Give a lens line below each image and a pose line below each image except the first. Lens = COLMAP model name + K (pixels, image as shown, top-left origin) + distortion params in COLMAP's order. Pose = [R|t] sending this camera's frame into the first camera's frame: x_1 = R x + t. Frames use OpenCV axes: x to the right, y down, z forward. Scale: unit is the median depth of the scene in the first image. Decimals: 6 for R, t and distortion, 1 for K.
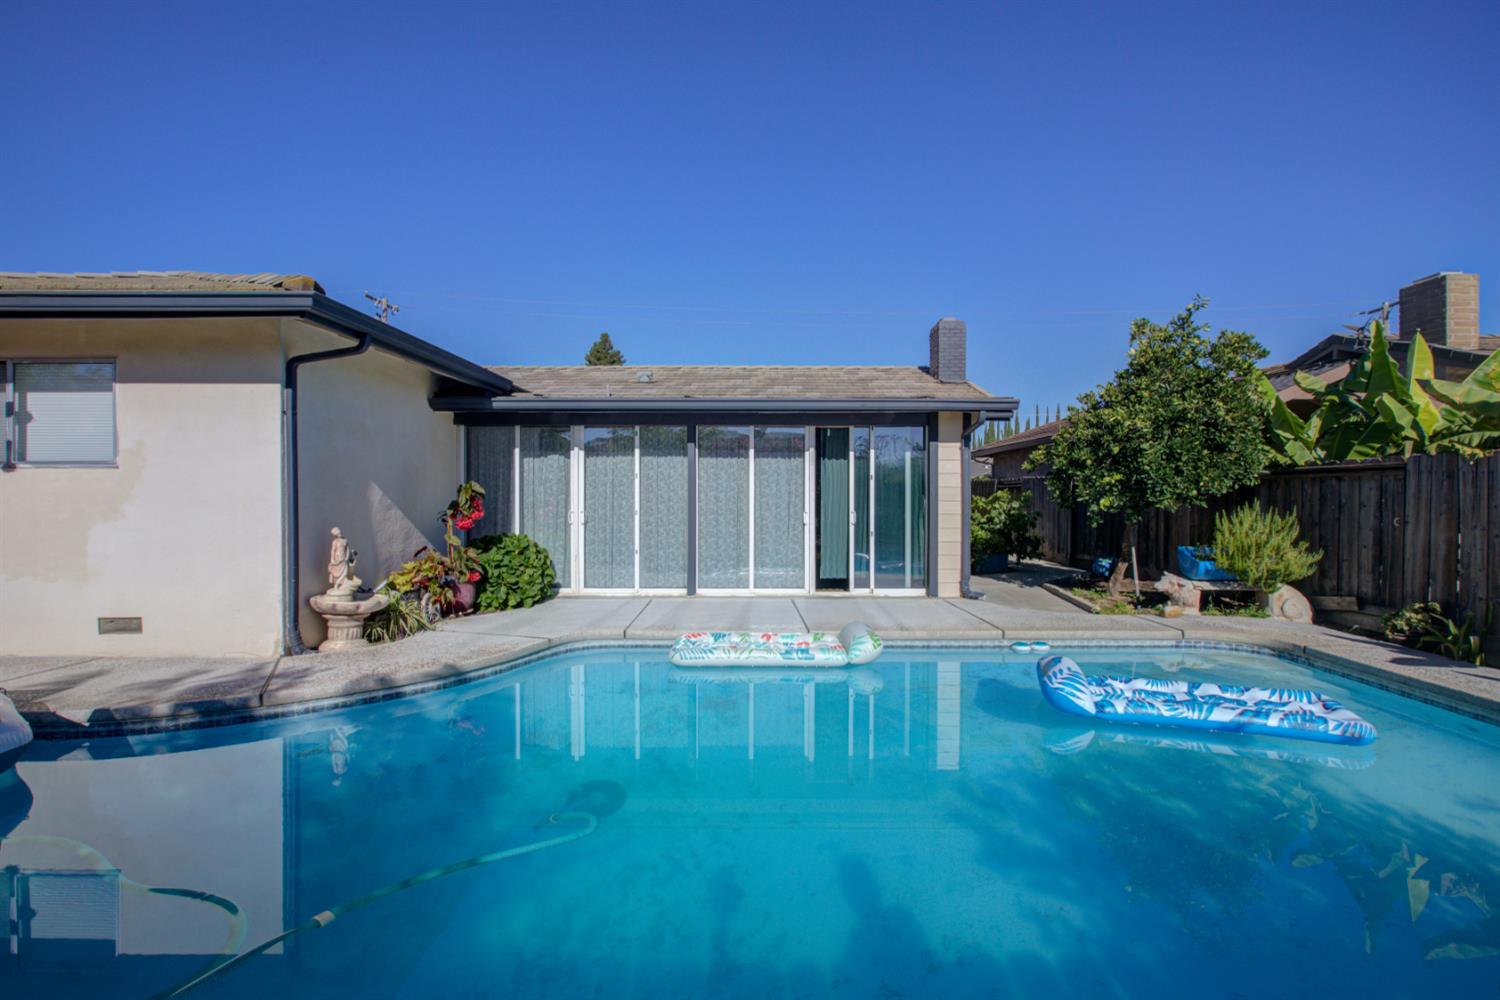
lens RADIAL K [[685.7, 0, 746.1], [0, 685.7, 498.2], [0, 0, 1]] dist [-0.000701, 0.000928]
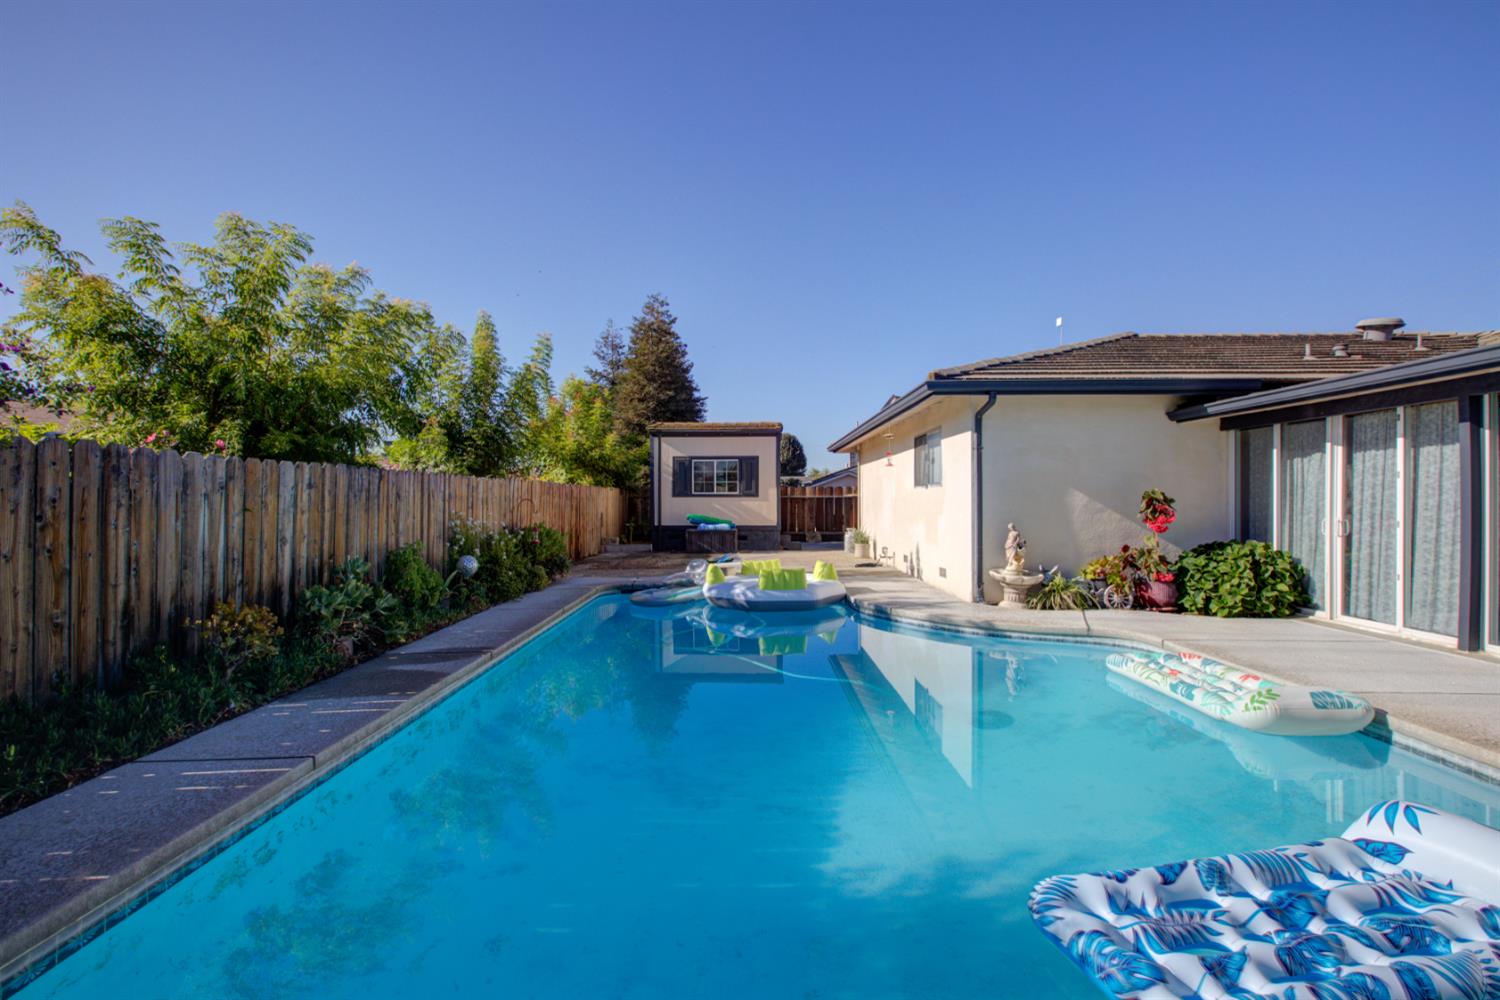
lens RADIAL K [[685.7, 0, 746.1], [0, 685.7, 498.2], [0, 0, 1]] dist [-0.000701, 0.000928]
pose [[0.012380, -0.004176, -0.999915, 0.633238], [-0.004409, 0.999981, -0.004231, -0.000803], [0.999914, 0.004461, 0.012361, 0.317586]]
